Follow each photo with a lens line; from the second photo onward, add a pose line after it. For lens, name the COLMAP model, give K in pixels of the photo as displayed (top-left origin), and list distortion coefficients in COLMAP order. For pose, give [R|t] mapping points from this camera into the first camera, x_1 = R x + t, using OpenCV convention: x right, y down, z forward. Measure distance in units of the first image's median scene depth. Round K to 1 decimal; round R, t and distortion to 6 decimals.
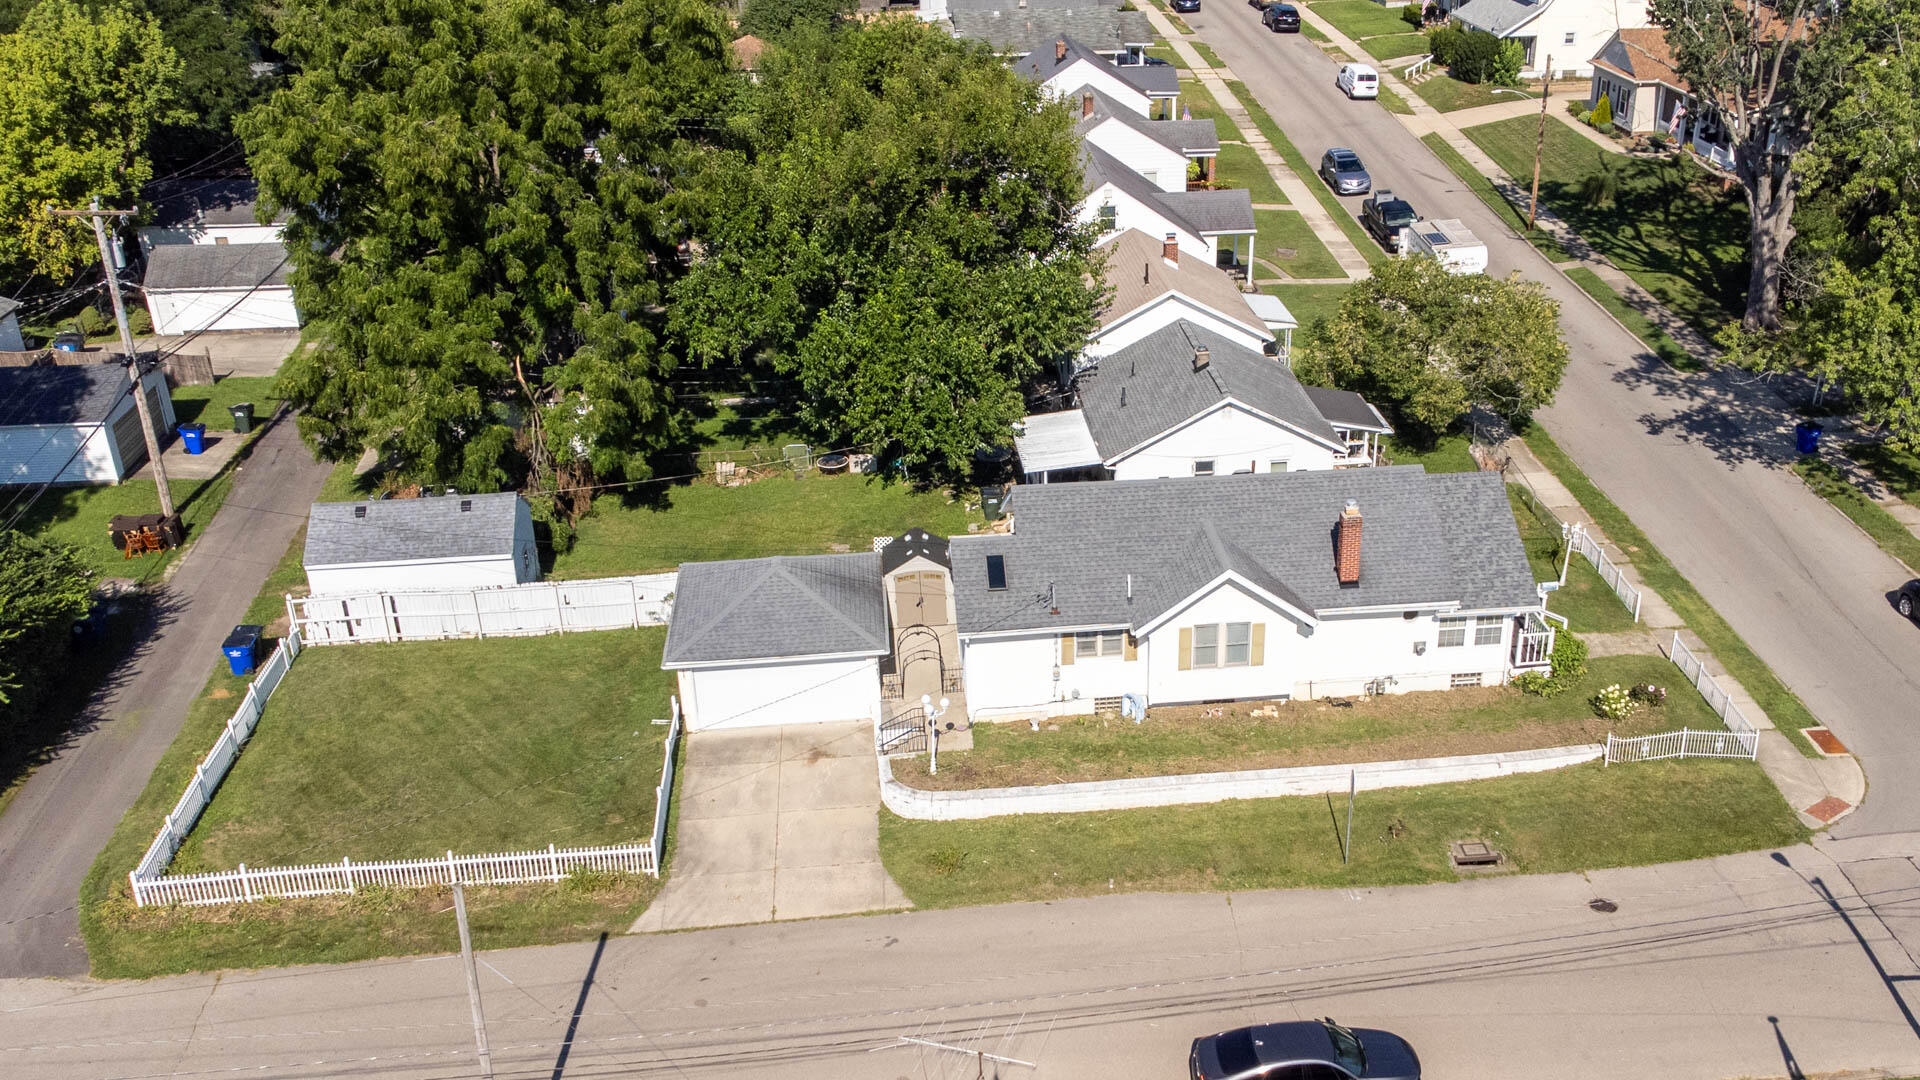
lens RADIAL K [[1827.3, 0, 1088.6], [0, 1827.3, 583.2], [0, 0, 1]] dist [0.036480, 0.000000]
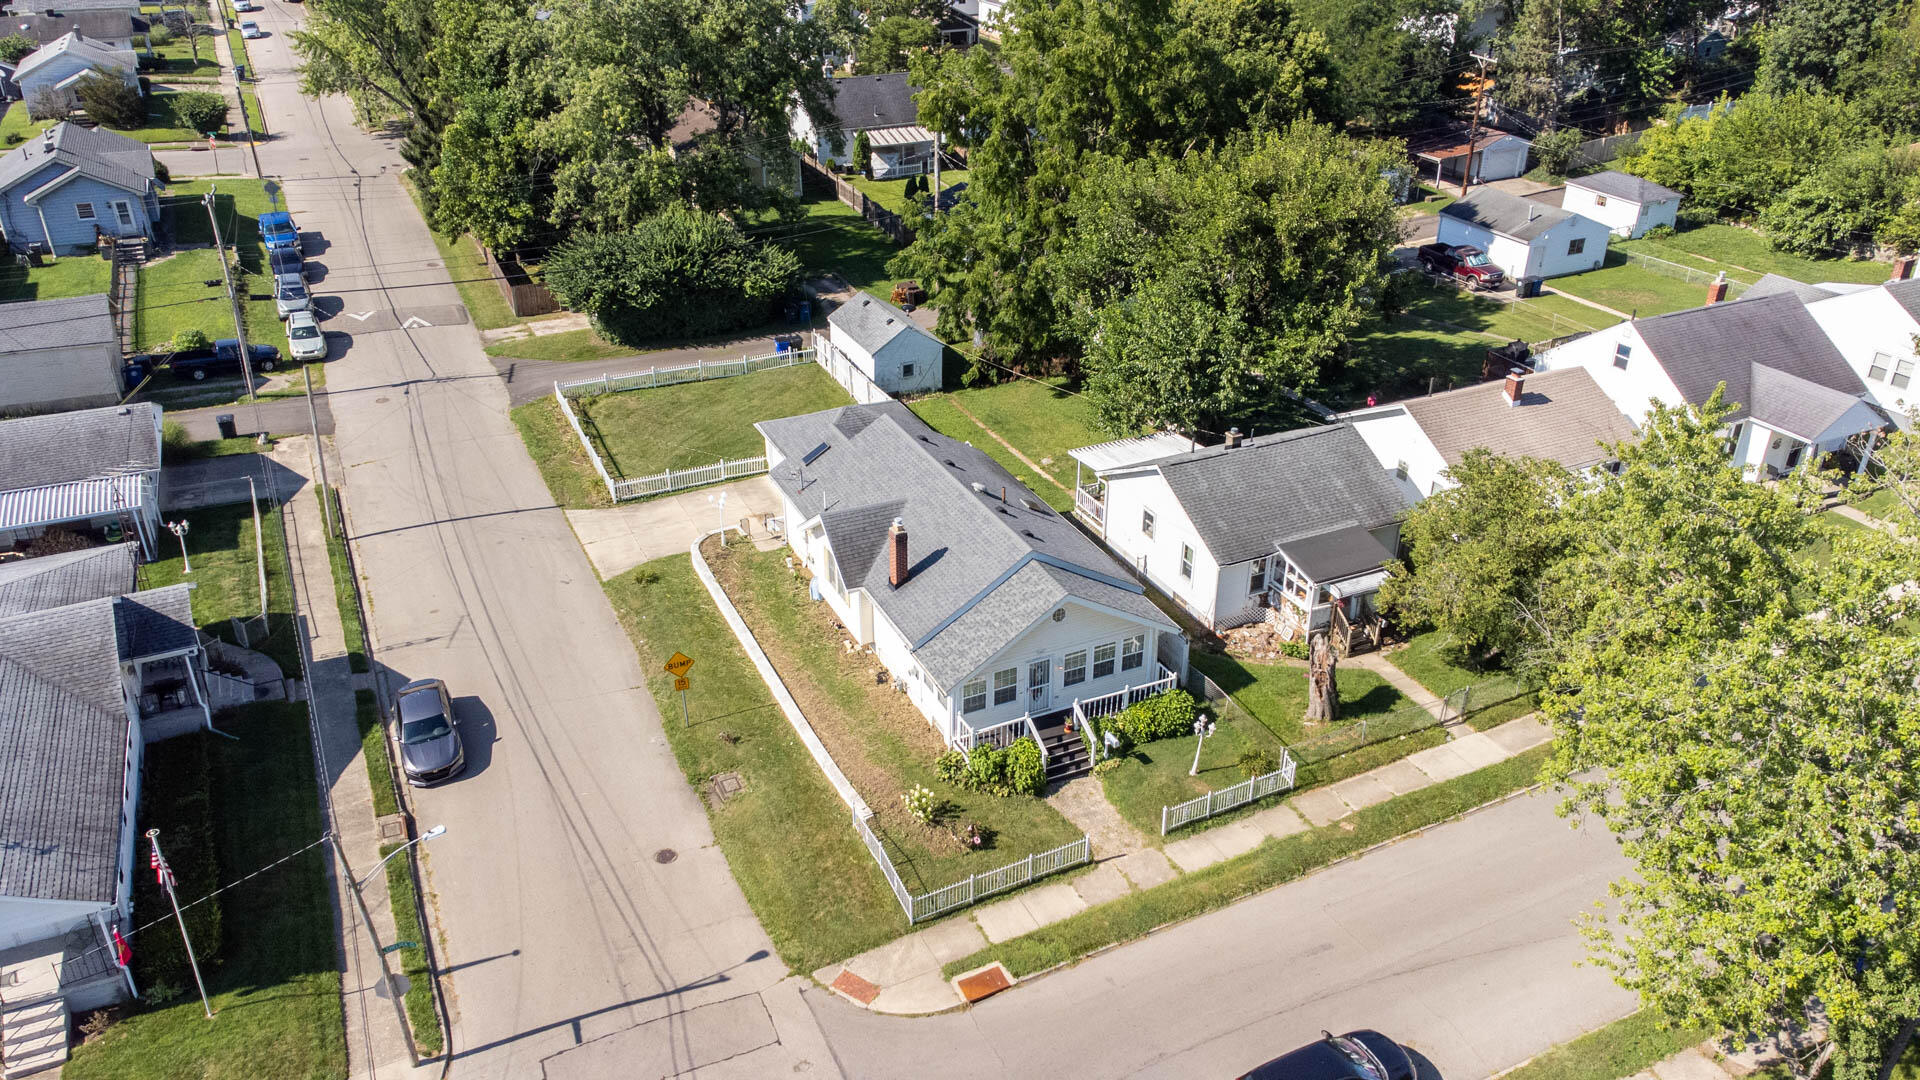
lens RADIAL K [[1430.9, 0, 954.9], [0, 1430.9, 529.0], [0, 0, 1]] dist [0.027239, 0.030567]
pose [[0.301838, 0.443391, -0.843978, 0.985296], [-0.413270, 0.858620, 0.303282, -0.351995], [0.859128, 0.257249, 0.442404, 0.663499]]
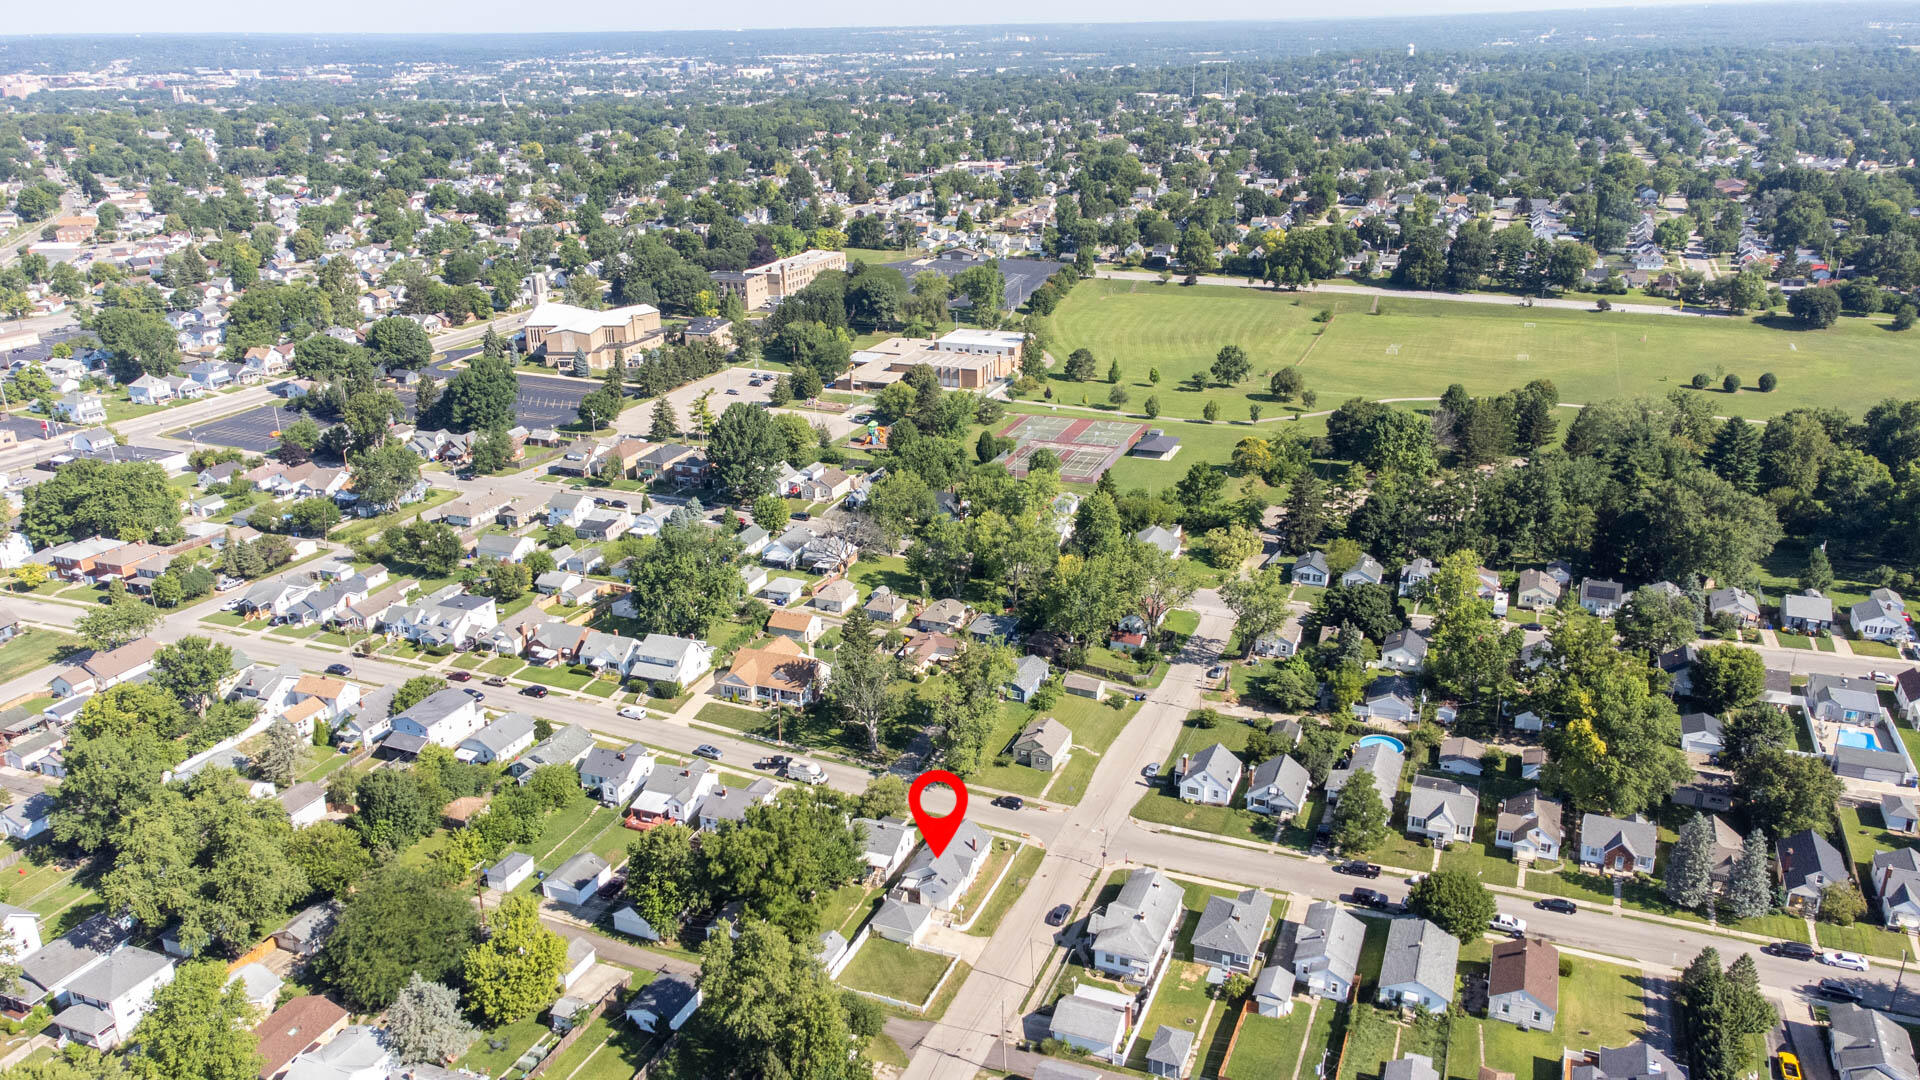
lens RADIAL K [[1430.9, 0, 961.5], [0, 1430.9, 534.6], [0, 0, 1]] dist [0.027239, 0.030567]
pose [[0.497354, -0.300506, 0.813840, -3.171262], [0.381966, 0.918125, 0.105587, -1.376368], [-0.778936, 0.258345, 0.571416, -1.664424]]
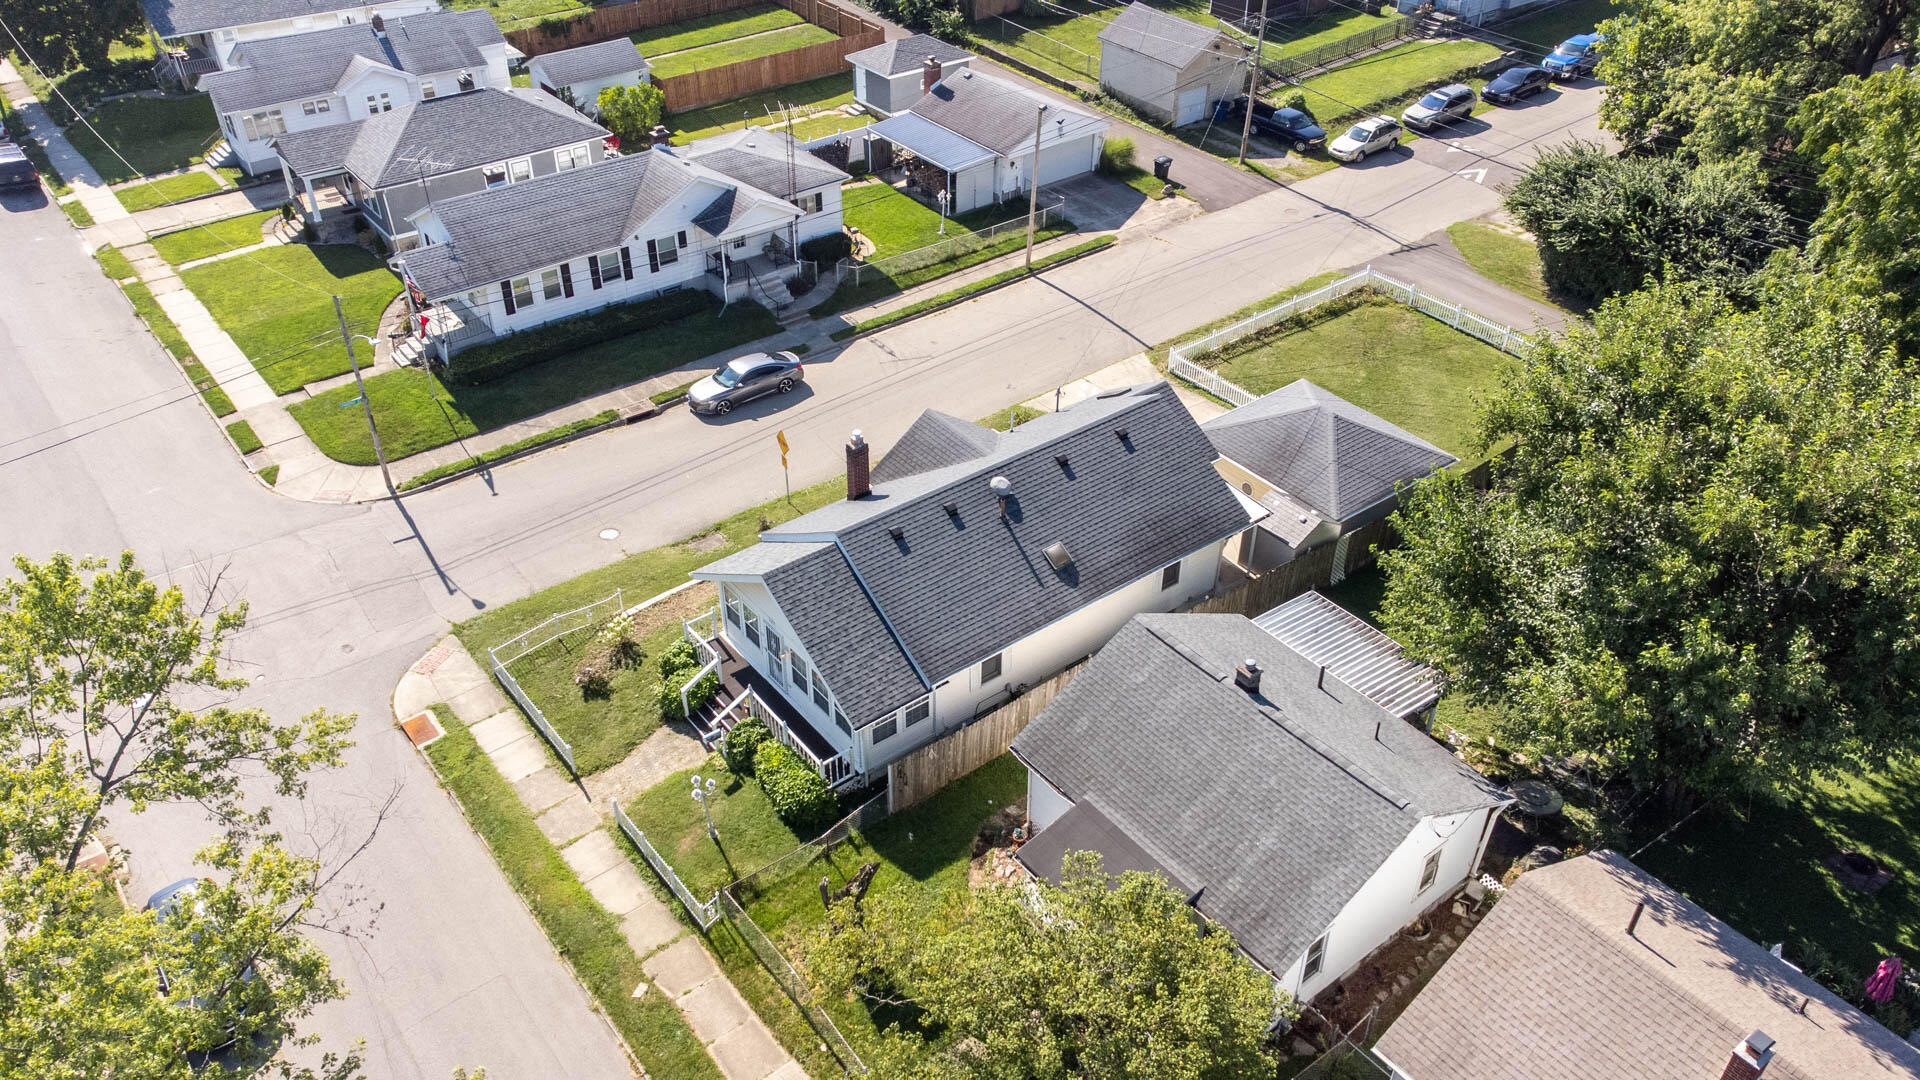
lens RADIAL K [[1430.9, 0, 961.3], [0, 1430.9, 538.0], [0, 0, 1]] dist [0.027239, 0.030567]
pose [[-0.862577, 0.295149, -0.410911, 0.477772], [-0.219372, 0.513677, 0.829465, -0.758729], [0.455891, 0.805620, -0.378338, 1.473376]]
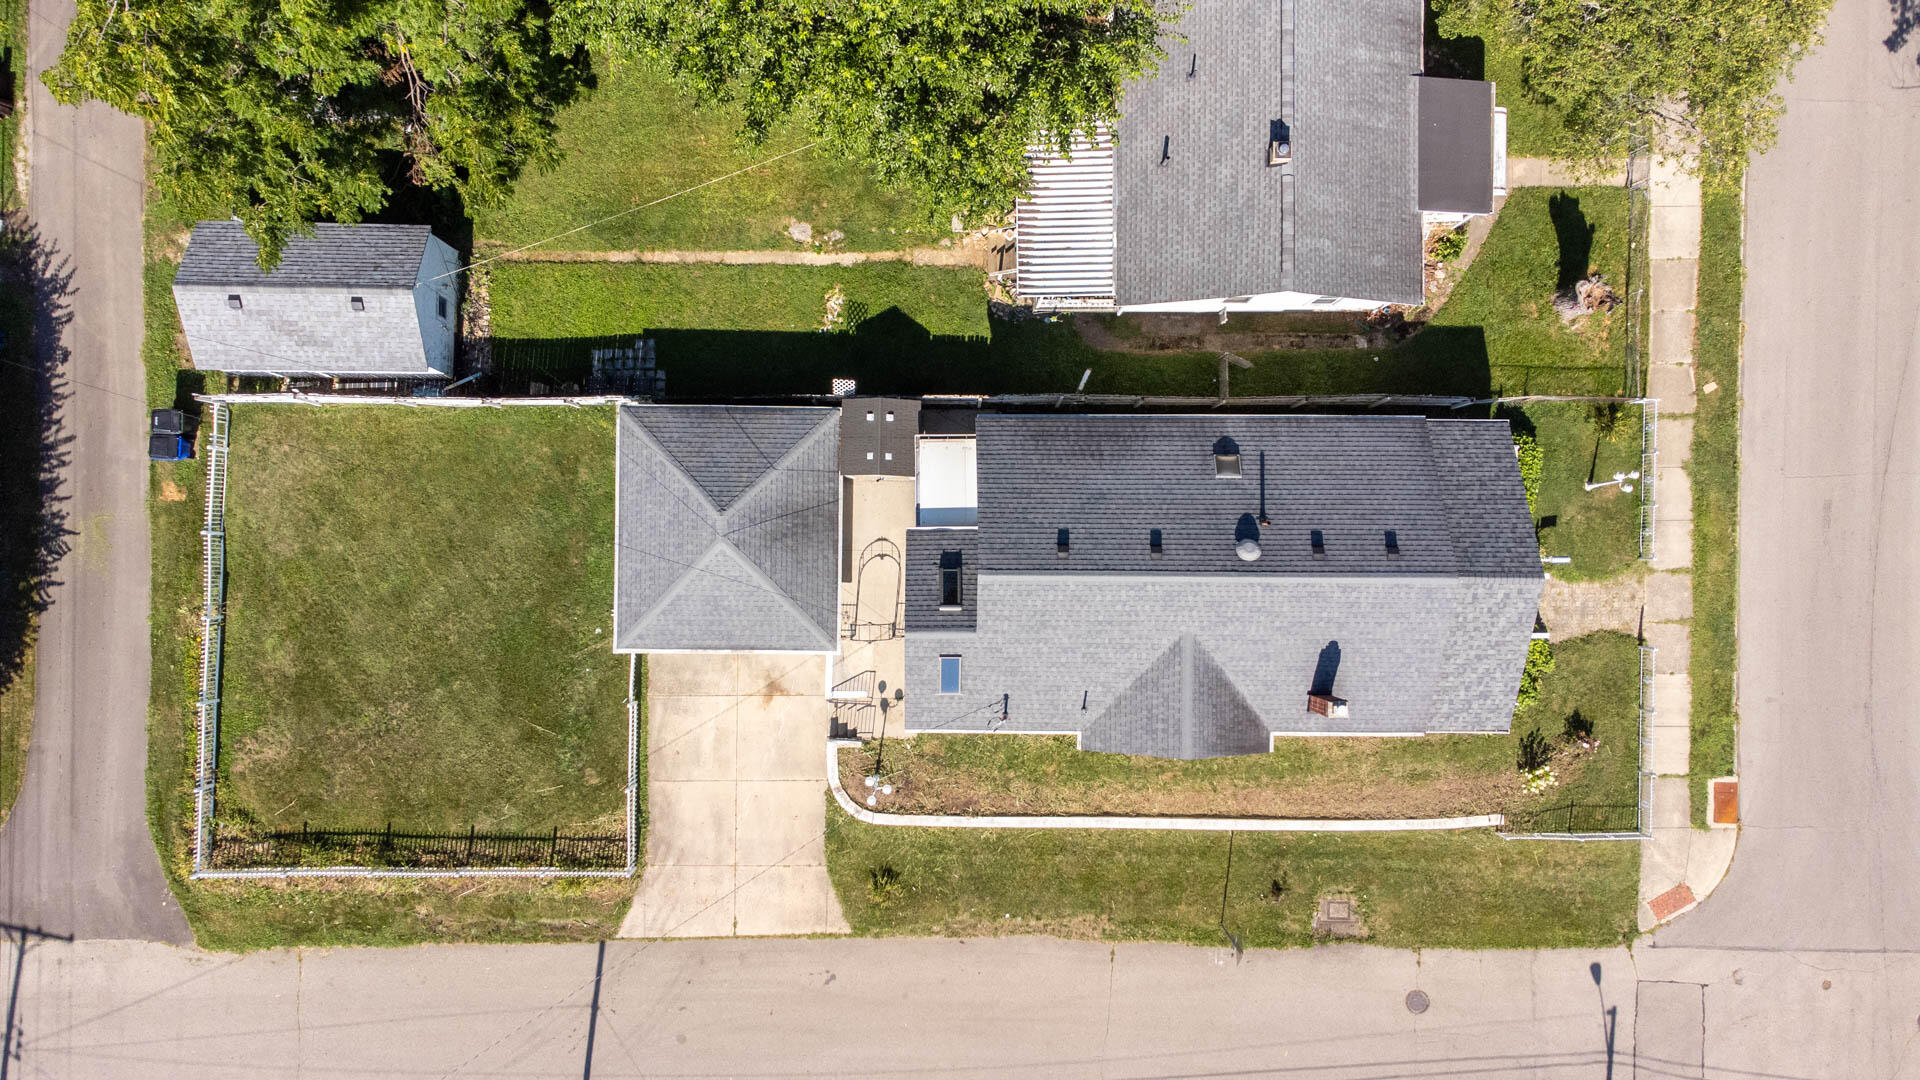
lens RADIAL K [[1430.9, 0, 962.8], [0, 1430.9, 537.5], [0, 0, 1]] dist [0.027239, 0.030567]
pose [[0.990299, 0.137726, 0.018417, -0.072104], [-0.077583, 0.438091, 0.895577, -0.748405], [0.115276, -0.888318, 0.444526, 0.780245]]
